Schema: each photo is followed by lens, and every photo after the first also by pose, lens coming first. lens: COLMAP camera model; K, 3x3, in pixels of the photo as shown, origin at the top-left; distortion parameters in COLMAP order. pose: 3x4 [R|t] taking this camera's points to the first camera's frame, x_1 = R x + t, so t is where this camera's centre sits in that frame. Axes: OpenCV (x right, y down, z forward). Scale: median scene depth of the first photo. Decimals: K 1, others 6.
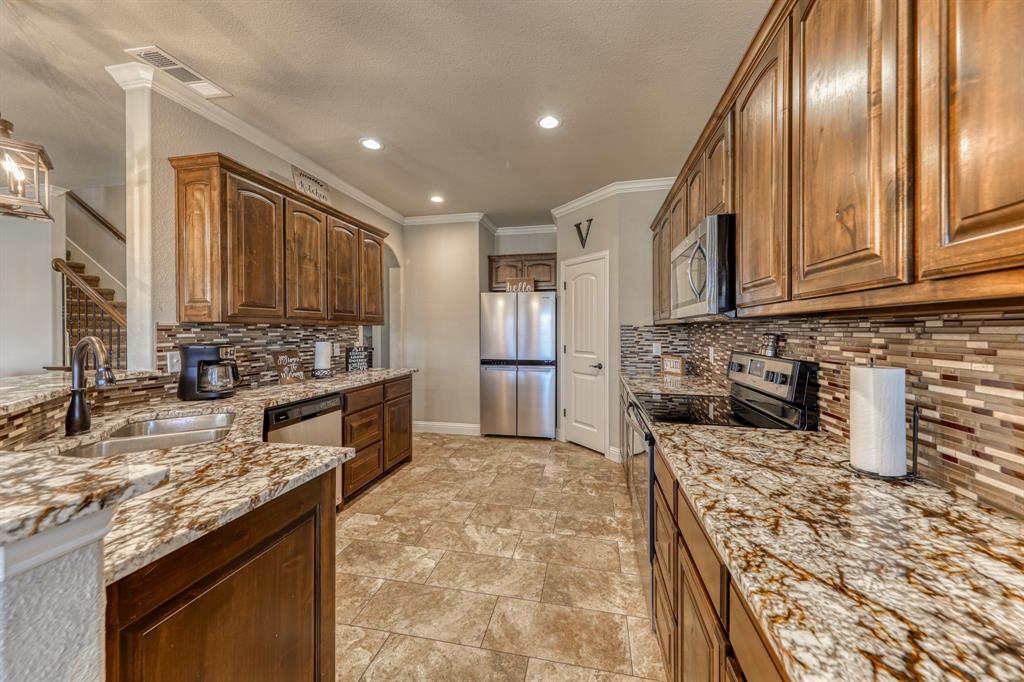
lens RADIAL K [[370.9, 0, 520.3], [0, 370.9, 336.5], [0, 0, 1]] dist [0.015114, -0.000502]
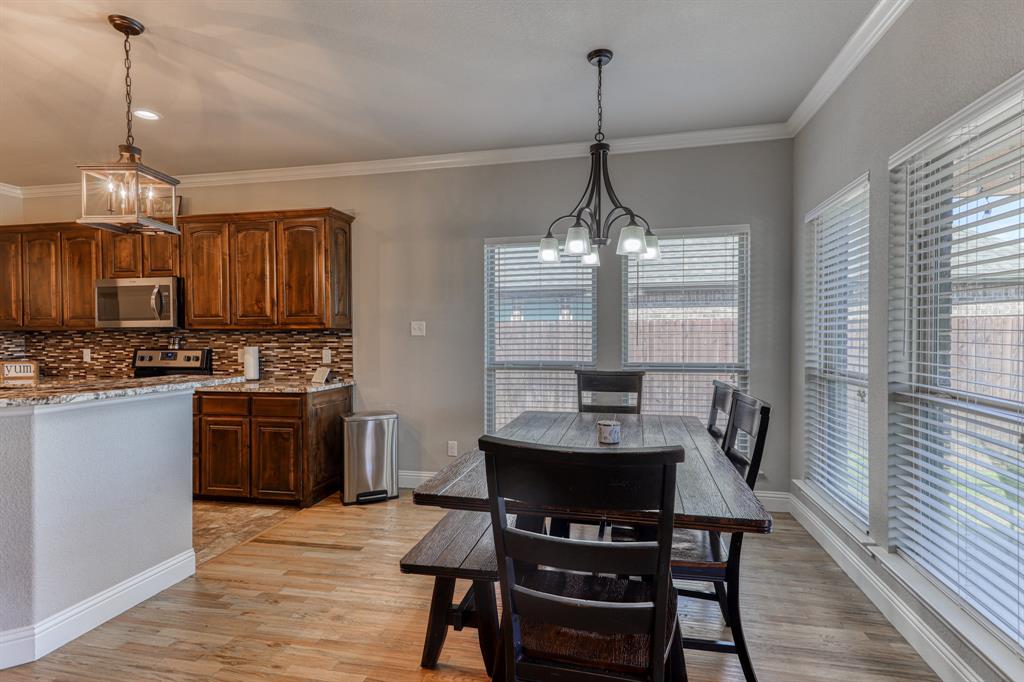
lens RADIAL K [[492.4, 0, 519.3], [0, 492.4, 338.8], [0, 0, 1]] dist [0.025227, -0.004689]
pose [[-0.002795, -0.011080, 0.999935, -0.922896], [0.022707, 0.999680, 0.011141, 0.006154], [-0.999738, 0.022737, -0.002542, -0.354260]]
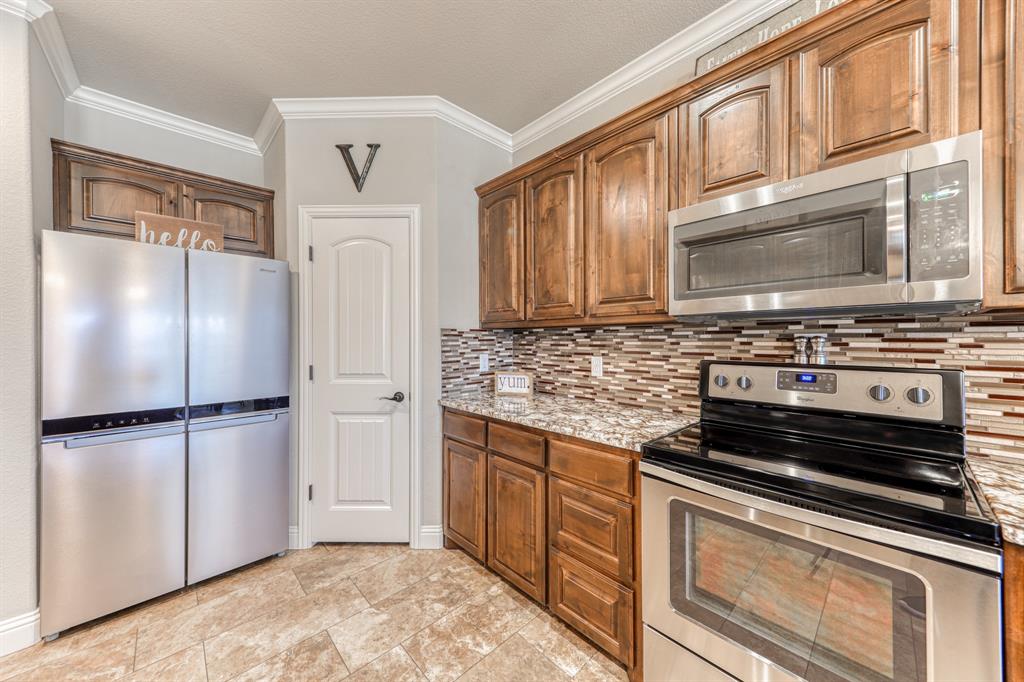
lens RADIAL K [[370.9, 0, 513.9], [0, 370.9, 337.8], [0, 0, 1]] dist [0.015114, -0.000502]
pose [[0.580350, -0.002548, 0.814363, -0.173803], [0.020816, 0.999715, -0.011707, -0.004205], [-0.814101, 0.023746, 0.580237, 0.540371]]
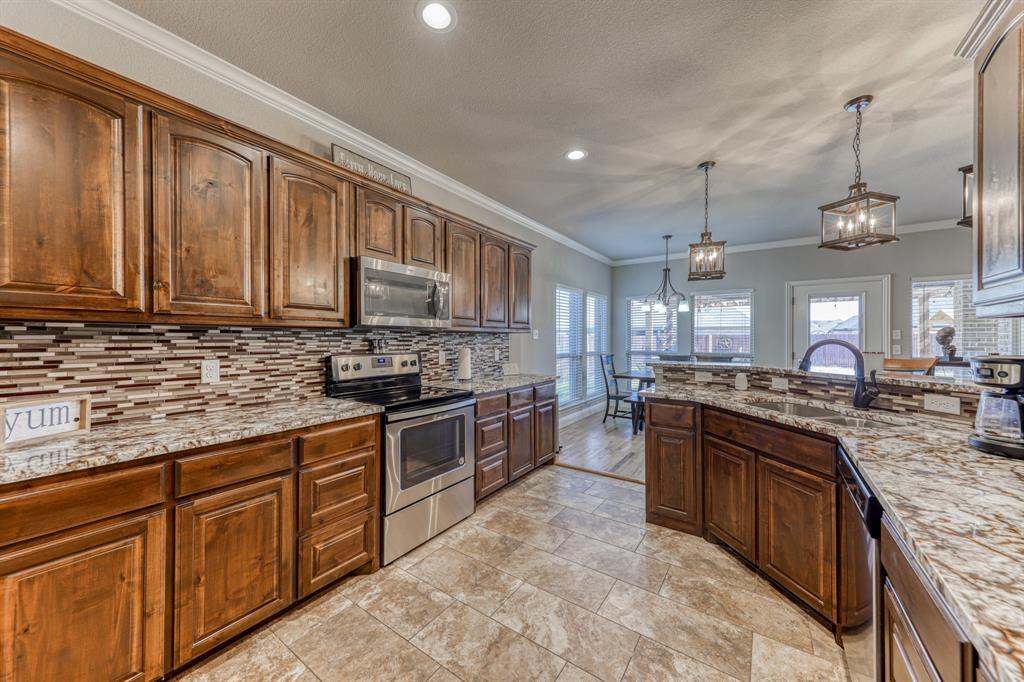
lens RADIAL K [[370.9, 0, 512.6], [0, 370.9, 342.2], [0, 0, 1]] dist [0.015114, -0.000502]
pose [[-0.919430, -0.003641, 0.393237, -0.213853], [0.006277, 0.999694, 0.023933, -0.013832], [-0.393204, 0.024472, -0.919125, 1.107301]]
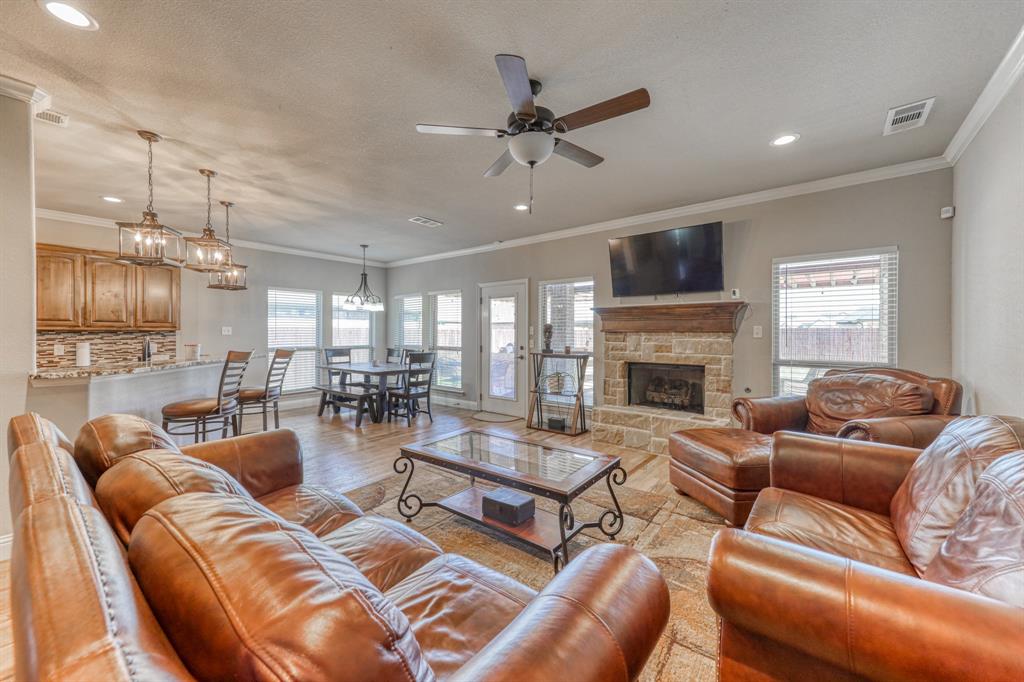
lens RADIAL K [[391.6, 0, 504.7], [0, 391.6, 332.1], [0, 0, 1]] dist [0.016766, 0.000151]
pose [[-0.878642, 0.001492, 0.477479, -1.613825], [0.009514, 0.999851, 0.014384, -0.017882], [-0.477386, 0.017182, -0.878526, 0.788073]]
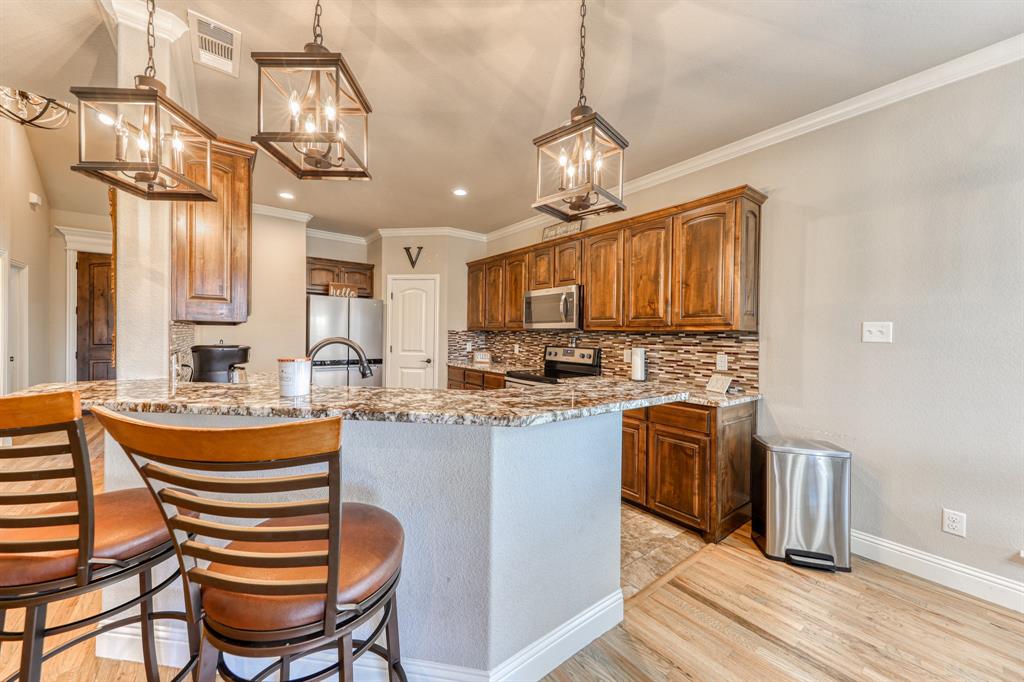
lens RADIAL K [[370.9, 0, 504.5], [0, 370.9, 337.7], [0, 0, 1]] dist [0.015114, -0.000502]
pose [[0.659760, 0.002339, 0.751473, -0.637458], [-0.000519, 0.999996, -0.002656, 0.001114], [-0.751476, 0.001363, 0.659759, -0.069771]]
